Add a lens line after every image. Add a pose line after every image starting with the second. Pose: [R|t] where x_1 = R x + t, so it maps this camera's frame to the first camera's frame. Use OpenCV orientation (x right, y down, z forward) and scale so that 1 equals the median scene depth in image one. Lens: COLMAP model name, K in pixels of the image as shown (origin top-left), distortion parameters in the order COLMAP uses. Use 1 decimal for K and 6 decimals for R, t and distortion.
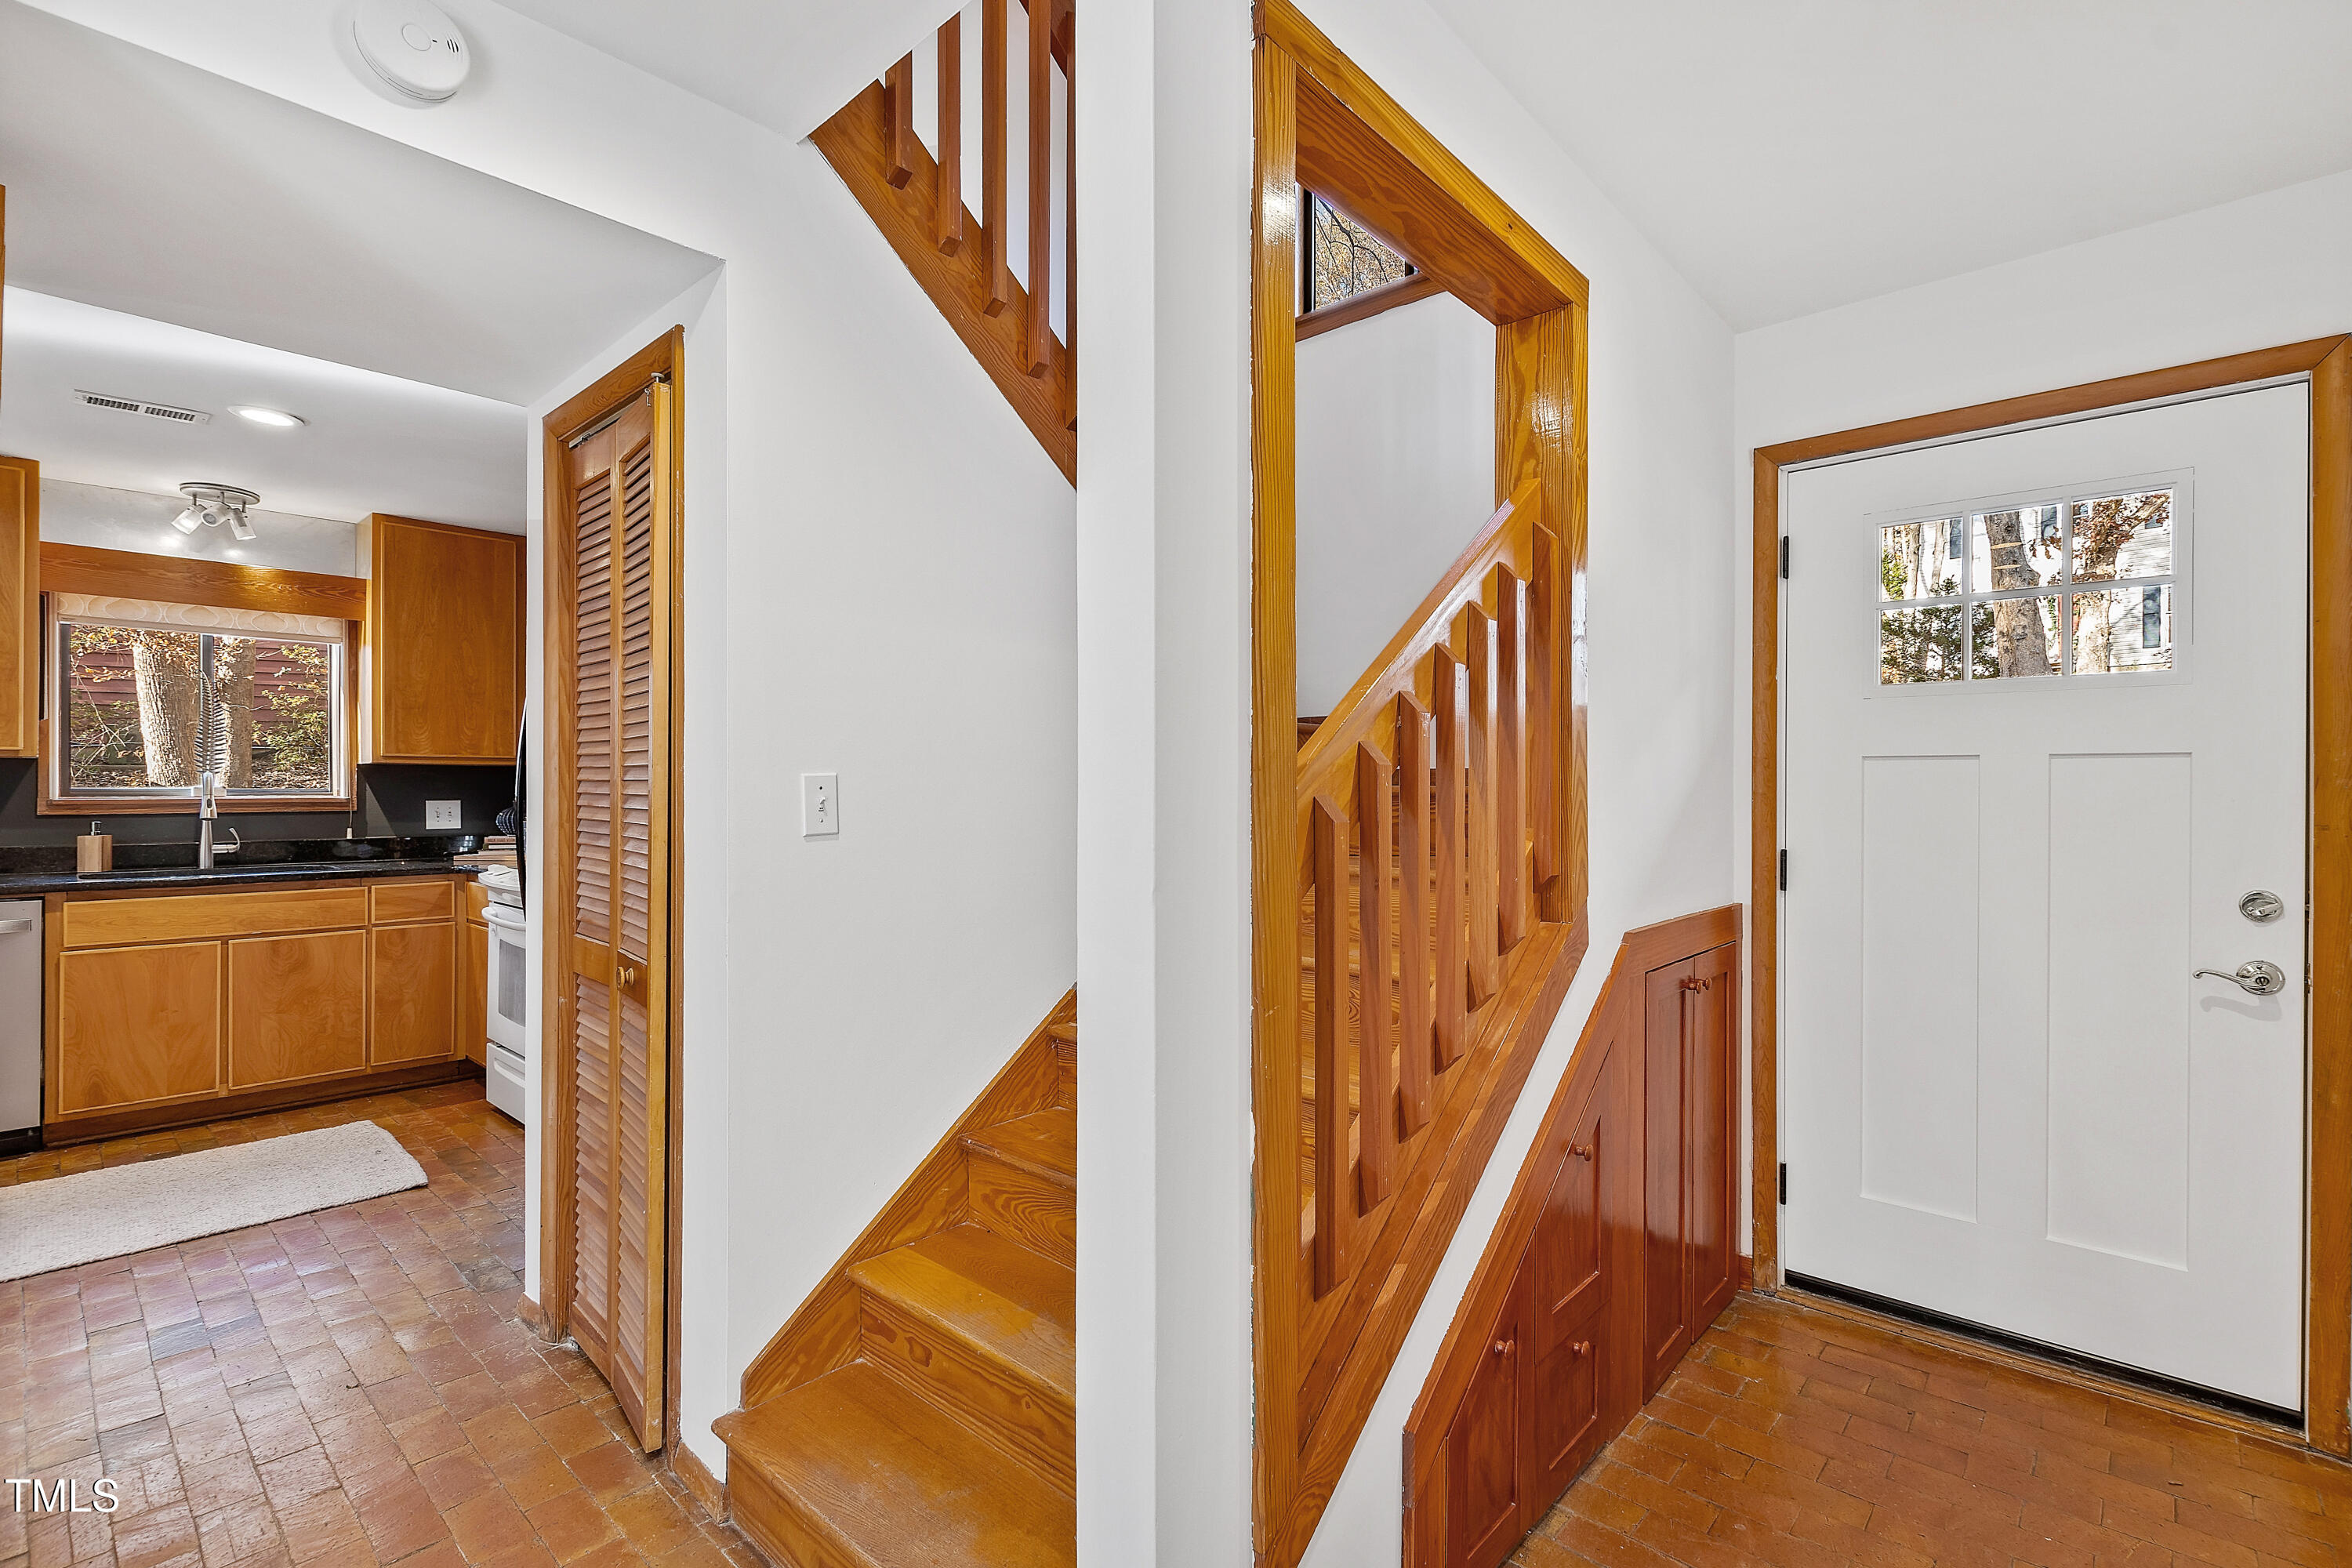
lens RADIAL K [[1063.6, 0, 1199.6], [0, 1063.6, 784.9], [0, 0, 1]] dist [-0.002341, -0.000505]
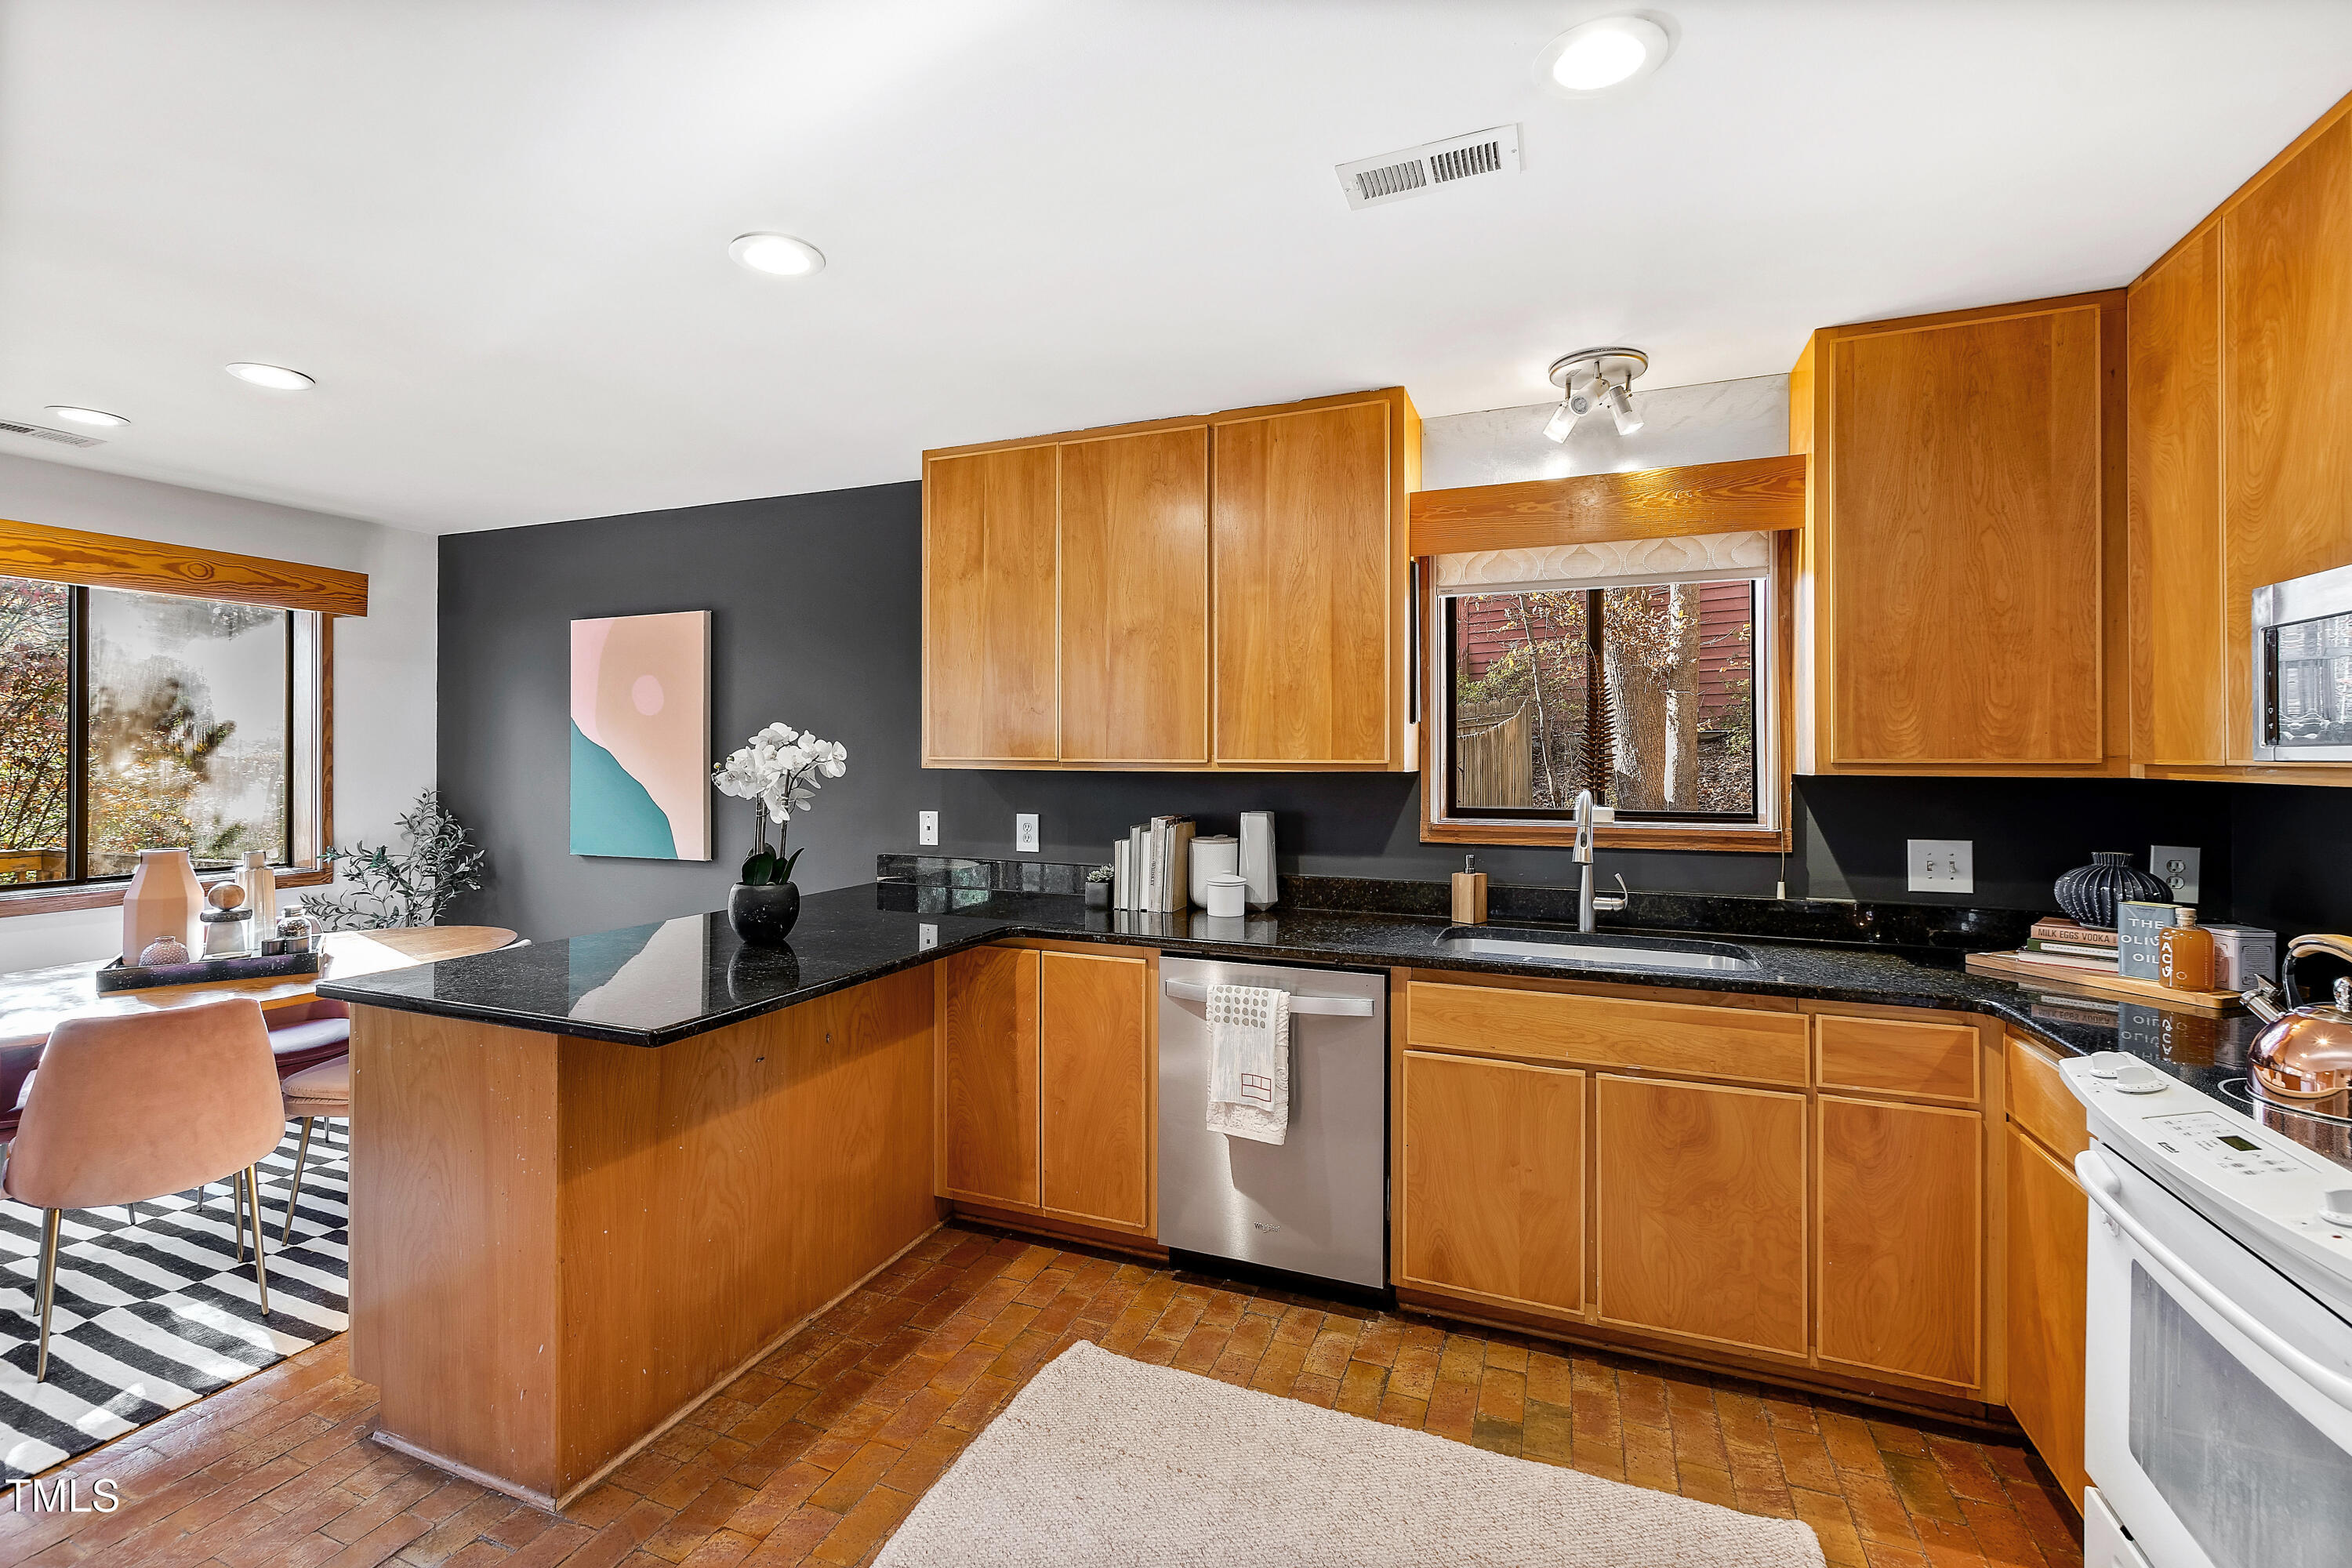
lens RADIAL K [[1025.2, 0, 1158.2], [0, 1025.2, 751.4], [0, 0, 1]] dist [0.000759, -0.000595]
pose [[0.331842, -0.006615, -0.943312, -0.407945], [0.000933, 0.999977, -0.006685, -0.032192], [0.943335, 0.001338, 0.331841, 0.523633]]
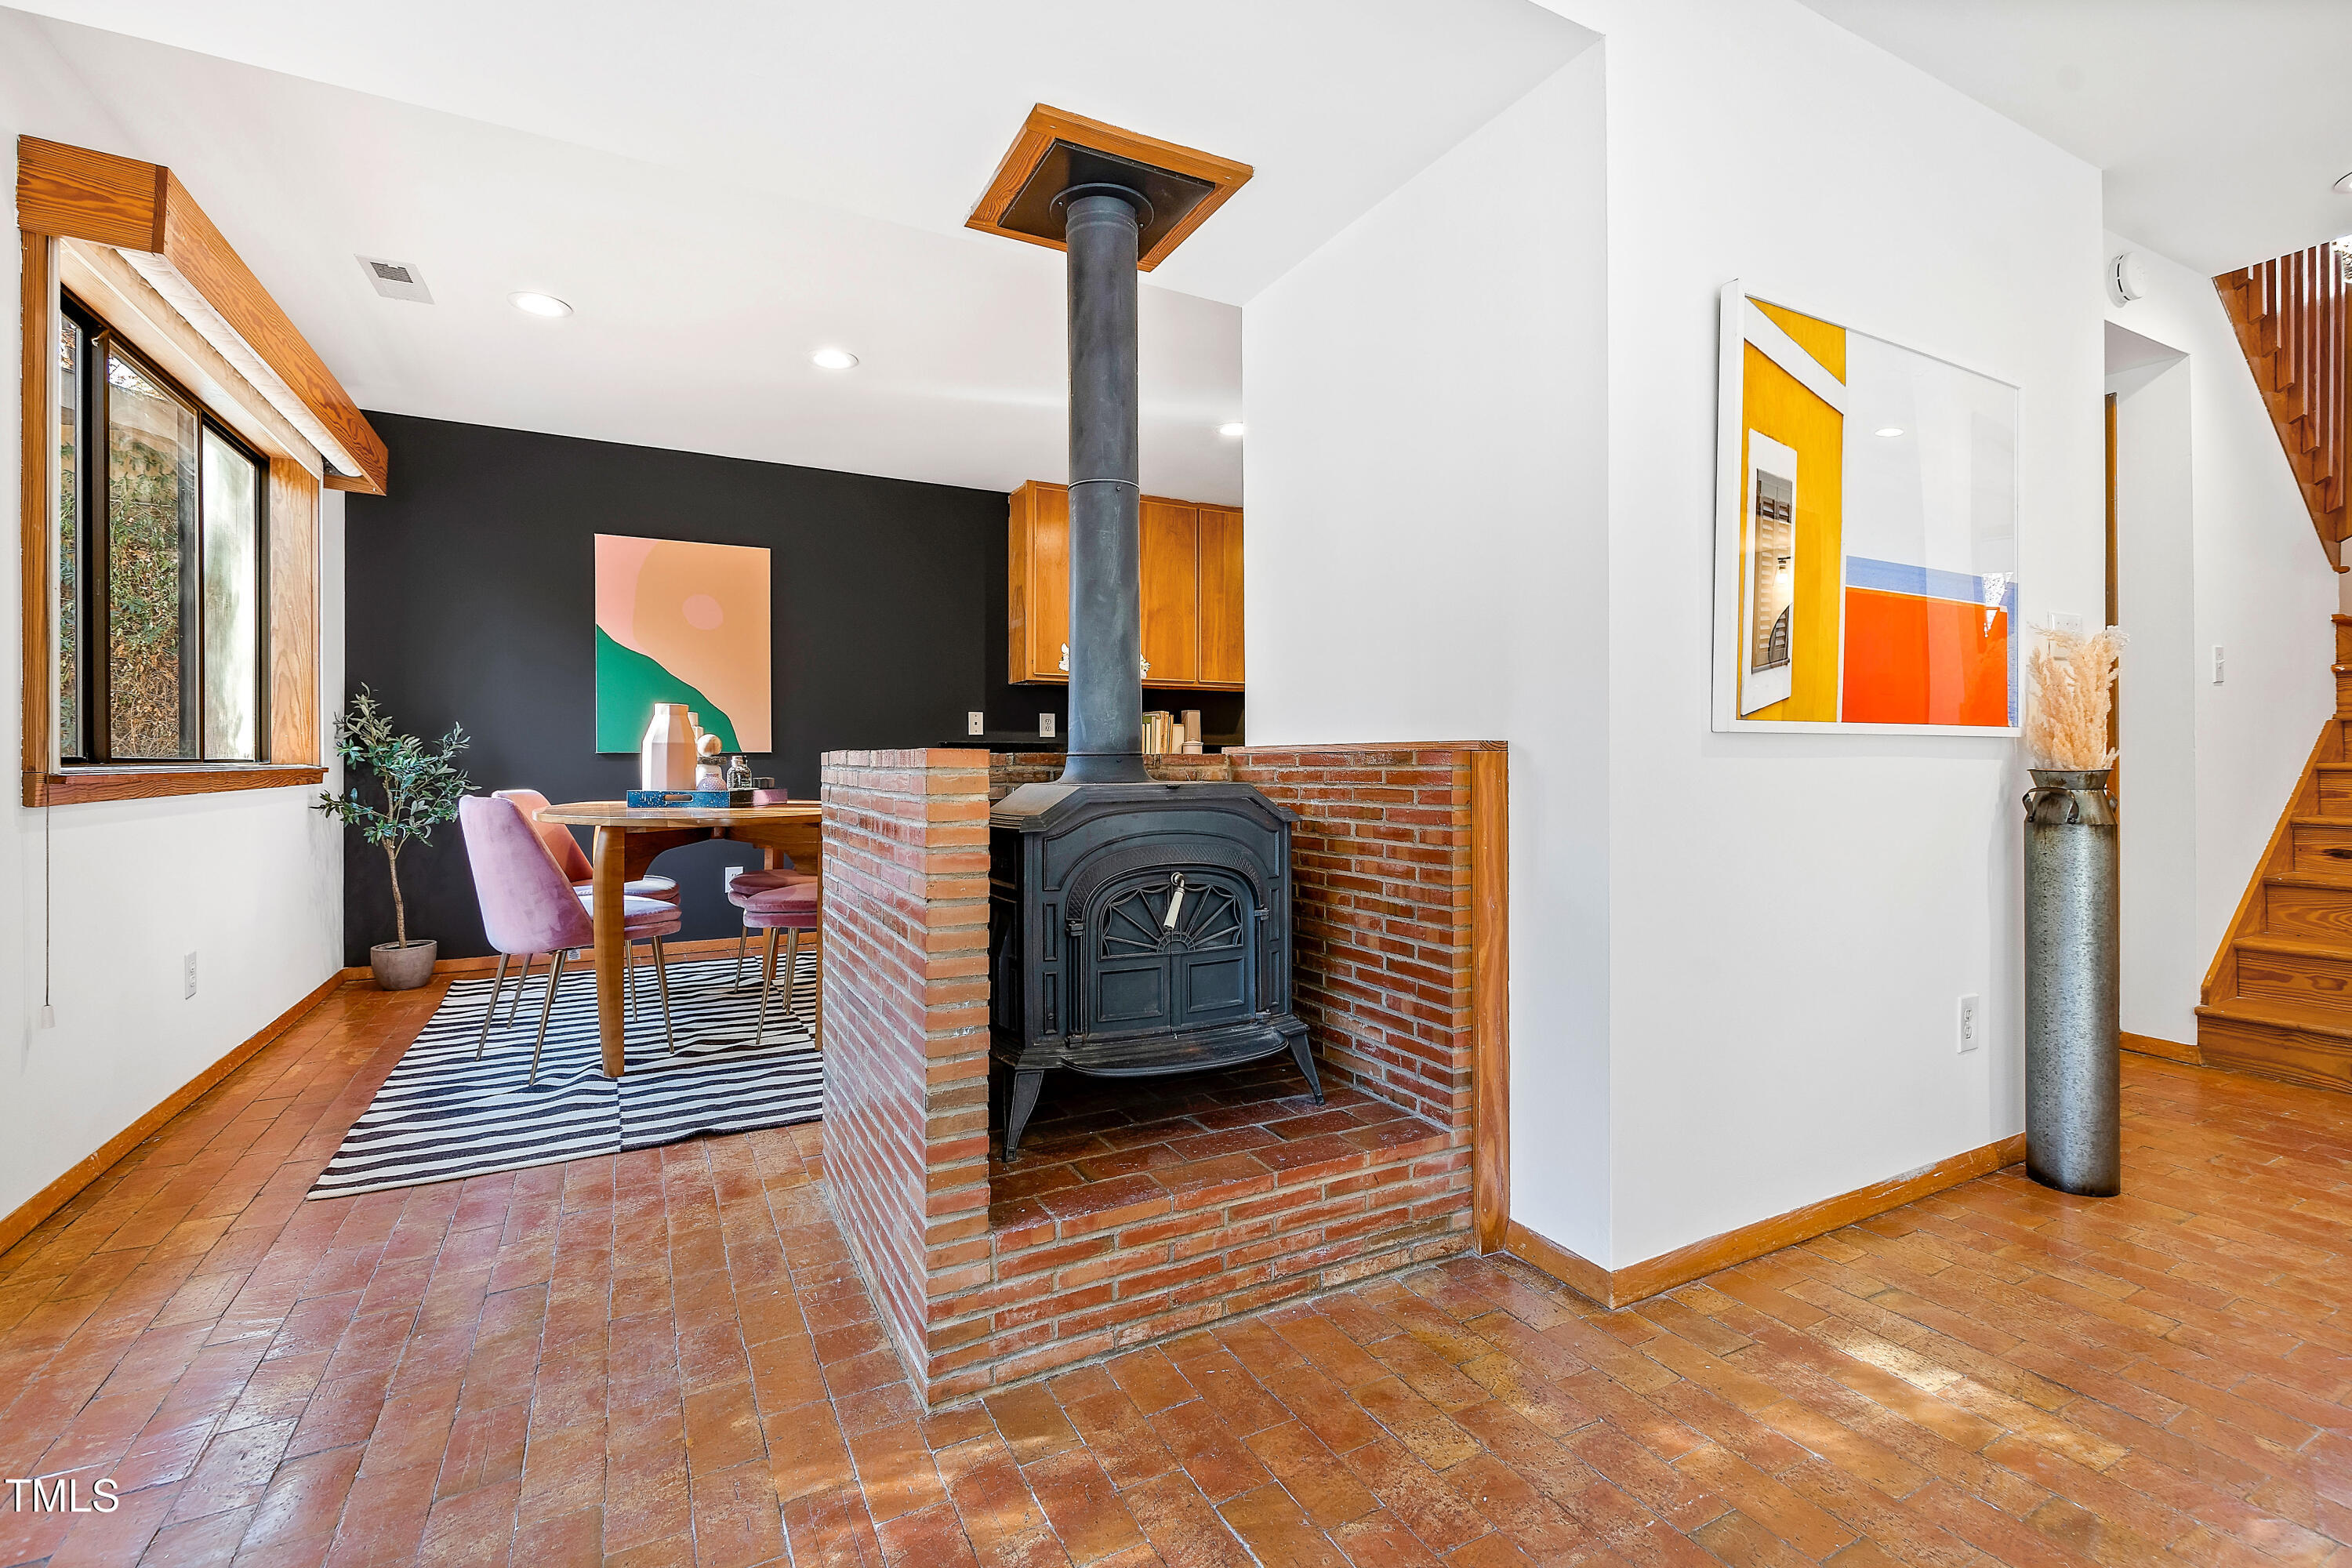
lens RADIAL K [[1033.5, 0, 1156.7], [0, 1033.5, 752.5], [0, 0, 1]] dist [0.001197, -0.000216]
pose [[0.934969, -0.006727, -0.354665, -0.621797], [0.005056, 0.999971, -0.005638, 0.073596], [0.354693, 0.003478, 0.934976, -0.525117]]
